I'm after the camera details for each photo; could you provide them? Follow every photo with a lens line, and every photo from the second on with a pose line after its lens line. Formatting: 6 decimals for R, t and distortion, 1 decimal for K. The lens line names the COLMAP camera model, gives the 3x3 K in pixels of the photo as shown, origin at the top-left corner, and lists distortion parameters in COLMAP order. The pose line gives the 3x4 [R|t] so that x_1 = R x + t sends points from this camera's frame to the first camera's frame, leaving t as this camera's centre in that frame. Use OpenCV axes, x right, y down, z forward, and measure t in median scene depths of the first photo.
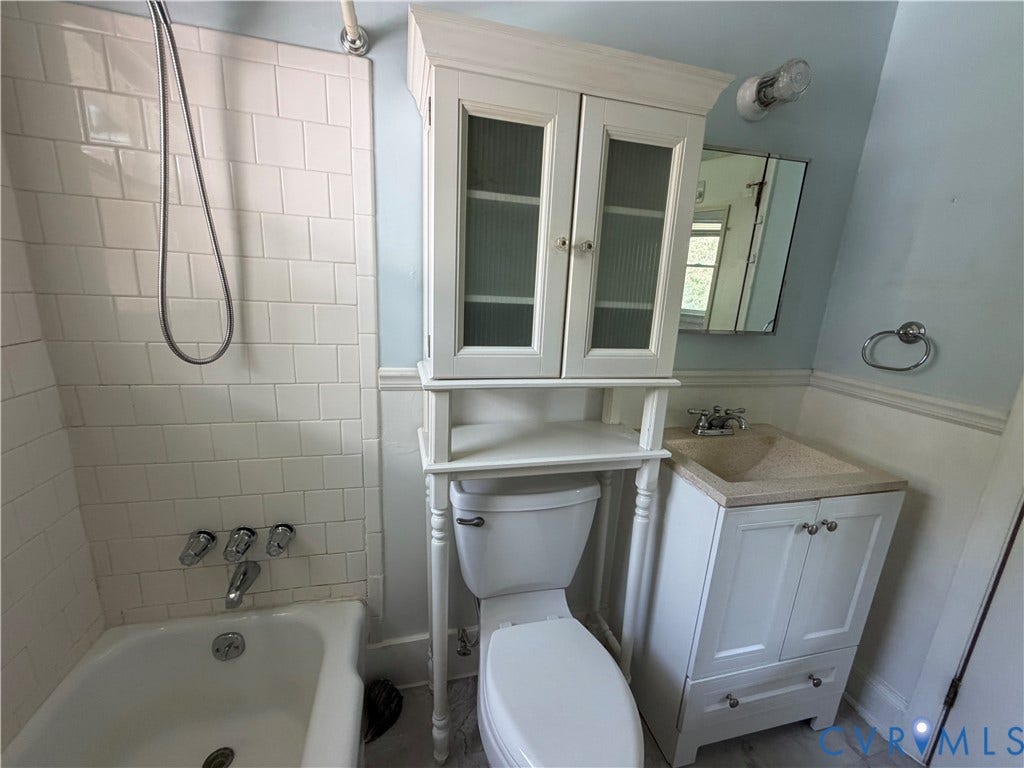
lens RADIAL K [[415.9, 0, 544.5], [0, 415.9, 358.7], [0, 0, 1]] dist [0.004411, 0.000012]
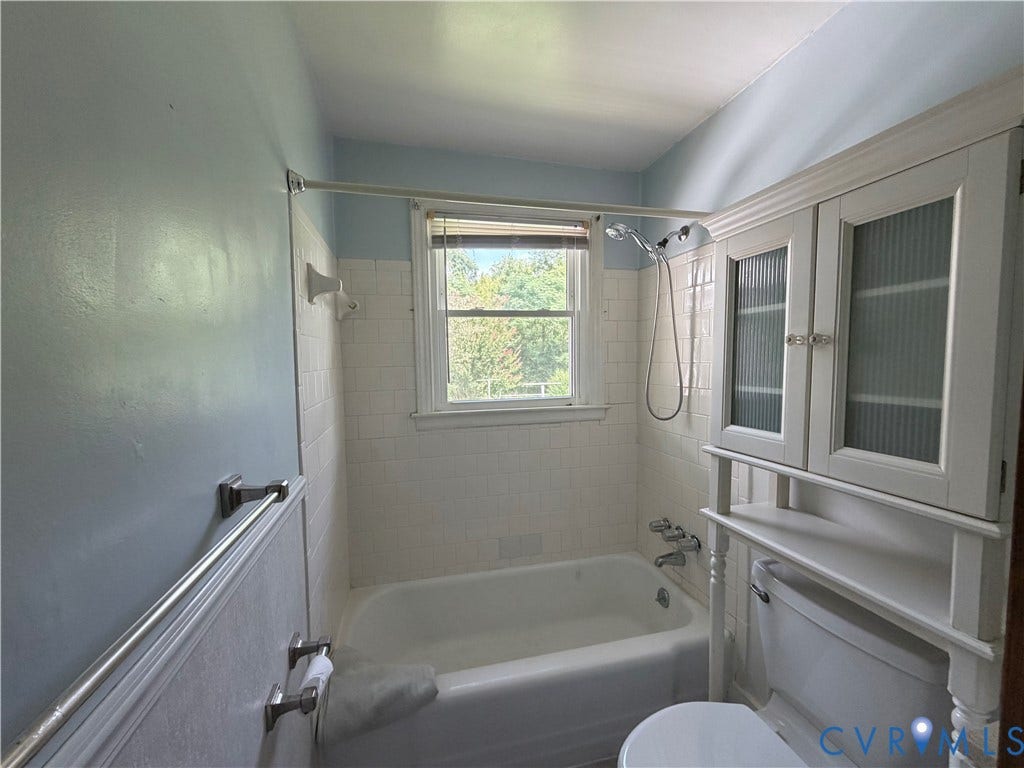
lens RADIAL K [[415.9, 0, 511.7], [0, 415.9, 388.1], [0, 0, 1]] dist [0.004411, 0.000012]
pose [[-0.030653, -0.006207, -0.999511, 1.045705], [-0.218386, 0.975862, 0.000637, 0.007383], [0.975381, 0.218298, -0.031269, 0.312257]]
